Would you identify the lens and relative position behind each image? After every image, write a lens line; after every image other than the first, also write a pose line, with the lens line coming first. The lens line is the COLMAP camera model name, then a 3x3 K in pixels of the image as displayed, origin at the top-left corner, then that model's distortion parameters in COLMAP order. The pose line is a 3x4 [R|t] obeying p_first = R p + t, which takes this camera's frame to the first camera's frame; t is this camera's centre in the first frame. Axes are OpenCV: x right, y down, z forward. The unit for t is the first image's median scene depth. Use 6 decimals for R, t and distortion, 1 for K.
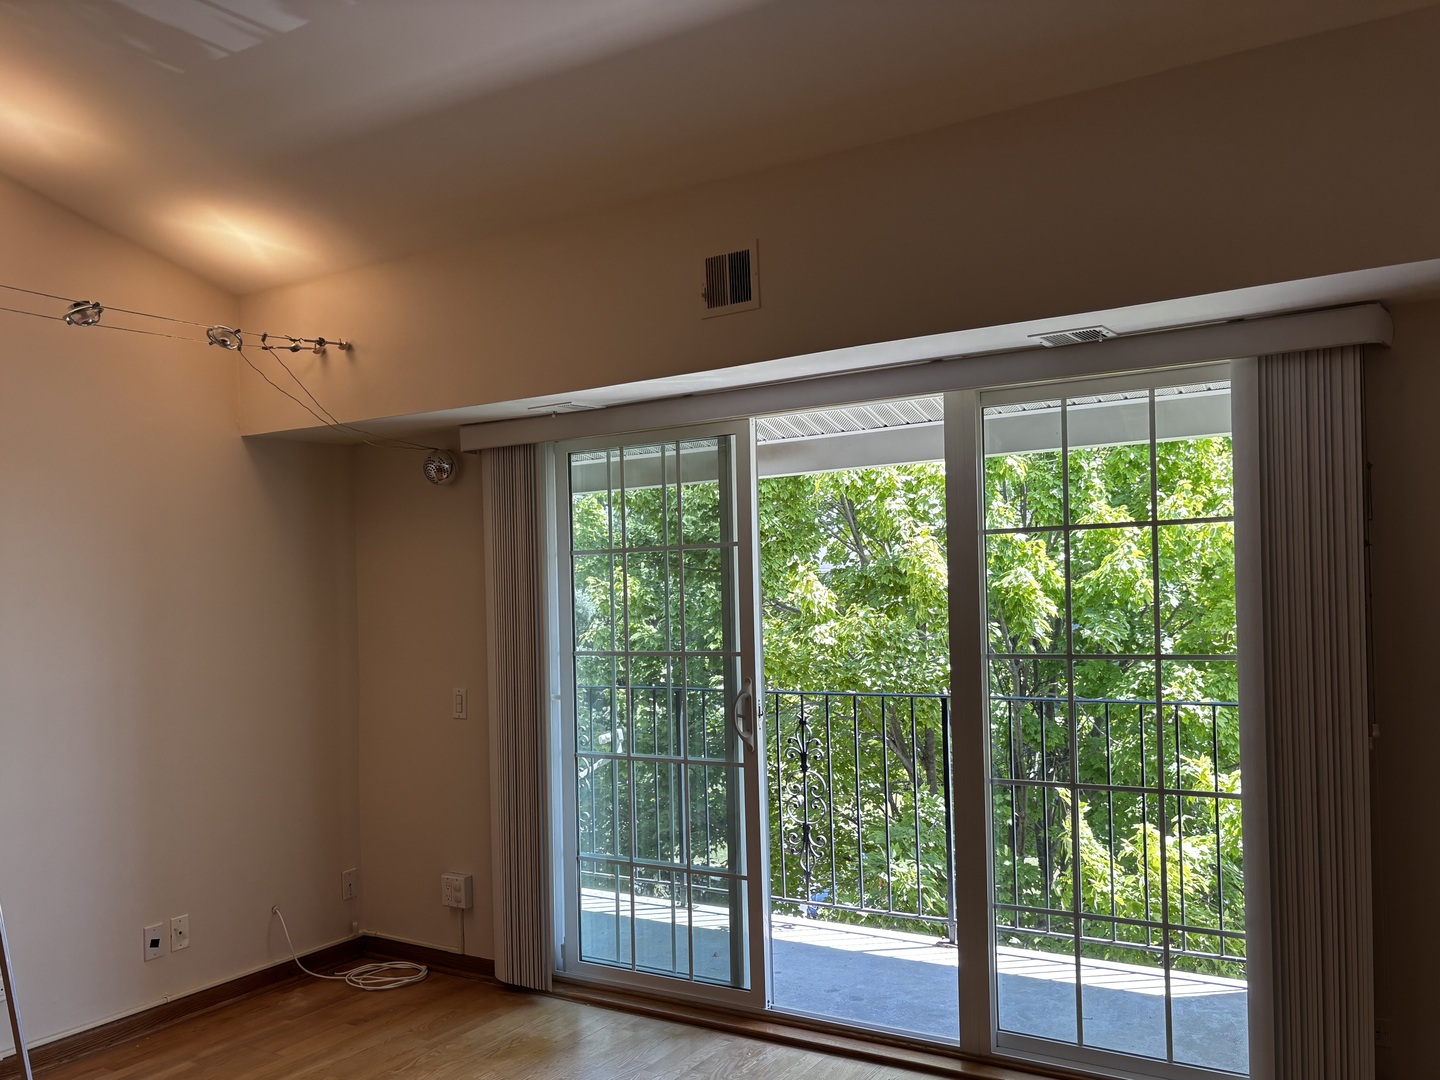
lens RADIAL K [[1161.4, 0, 696.6], [0, 1161.4, 590.1], [0, 0, 1]] dist [0.012981, 0.003270]
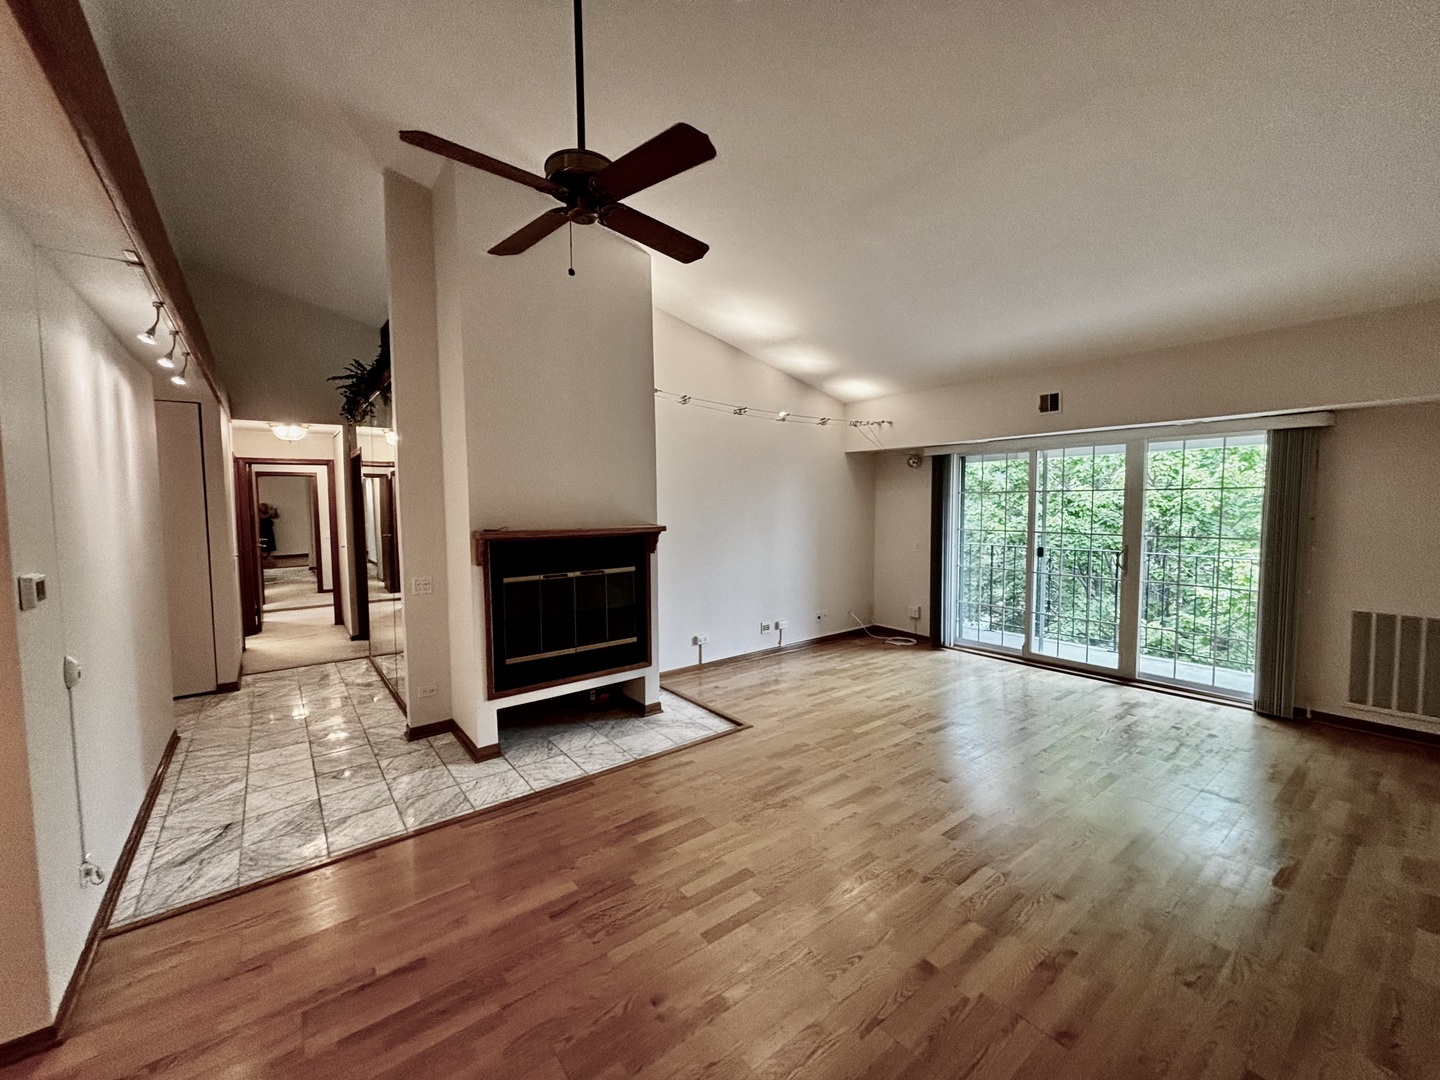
lens RADIAL K [[582.9, 0, 718.2], [0, 582.9, 536.3], [0, 0, 1]] dist [-0.002491, 0.000777]
pose [[0.938636, 0.035754, -0.343051, -0.198867], [-0.011573, 0.997317, 0.072278, -0.024971], [0.344715, -0.063873, 0.936532, -0.561012]]
